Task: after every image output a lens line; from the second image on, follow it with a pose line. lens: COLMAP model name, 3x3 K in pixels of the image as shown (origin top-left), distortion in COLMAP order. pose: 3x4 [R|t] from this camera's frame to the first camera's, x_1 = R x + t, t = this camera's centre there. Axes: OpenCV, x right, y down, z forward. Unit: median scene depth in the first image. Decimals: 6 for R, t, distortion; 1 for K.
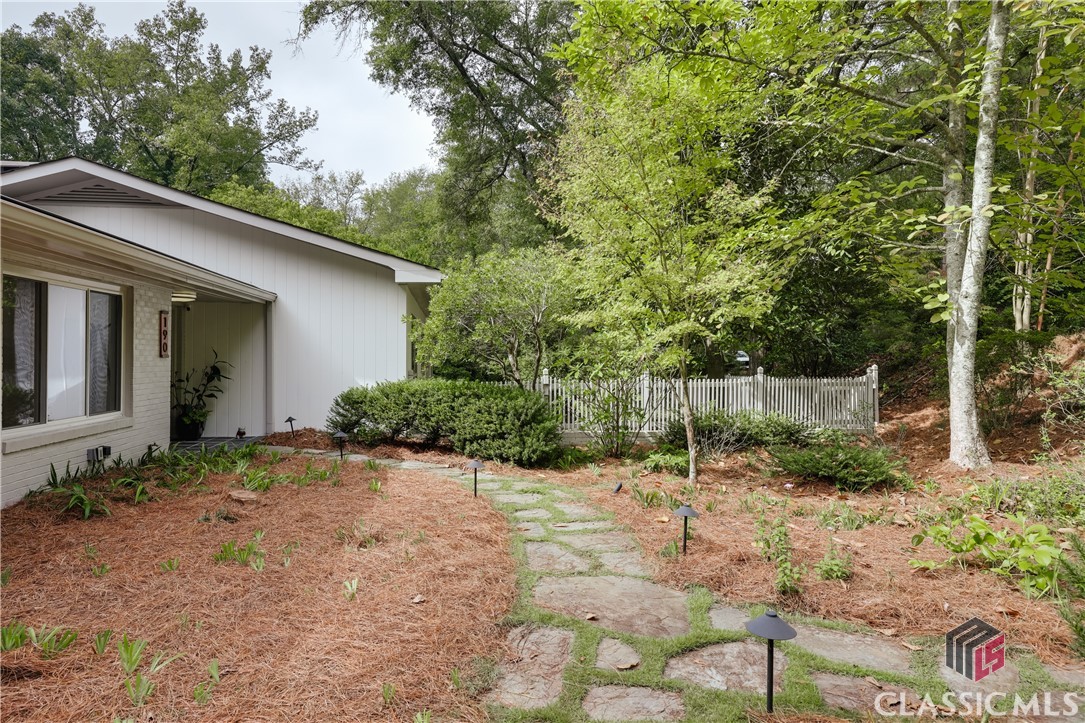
lens RADIAL K [[447.5, 0, 542.5], [0, 447.5, 361.5], [0, 0, 1]] dist [-0.000008, -0.000086]
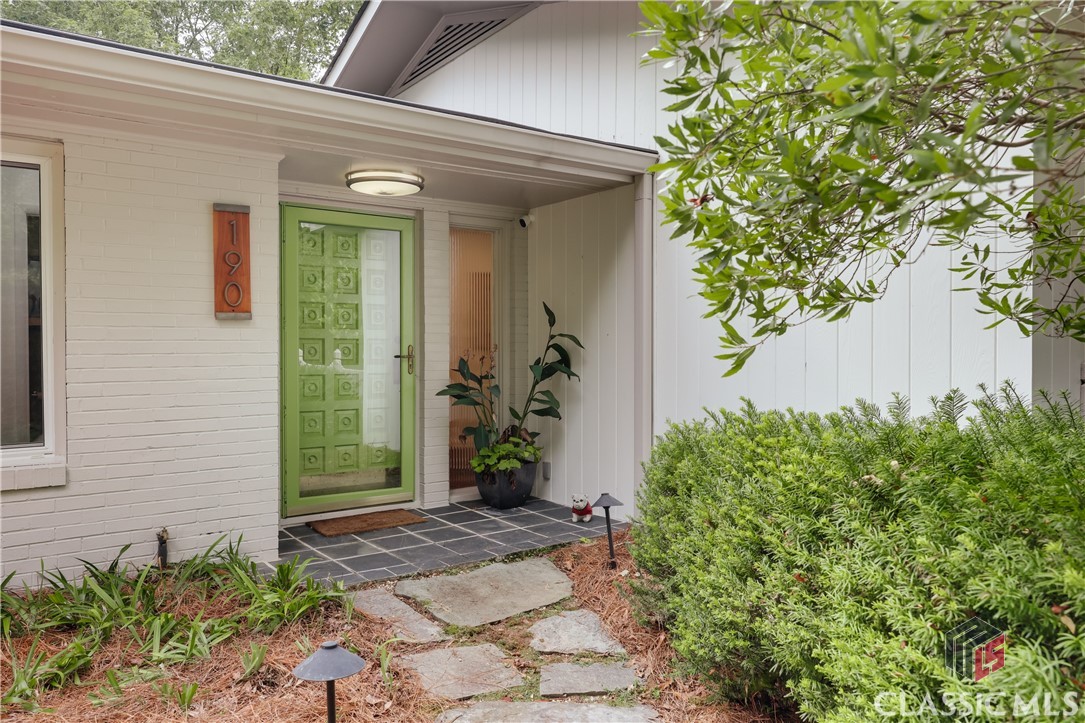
lens RADIAL K [[774.5, 0, 542.5], [0, 774.5, 361.5], [0, 0, 1]] dist [0.000242, -0.000892]
pose [[0.421054, 0.003146, -0.907030, -0.077989], [0.001970, 0.999988, 0.004383, 0.023120], [0.907033, -0.003633, 0.421043, 0.847068]]
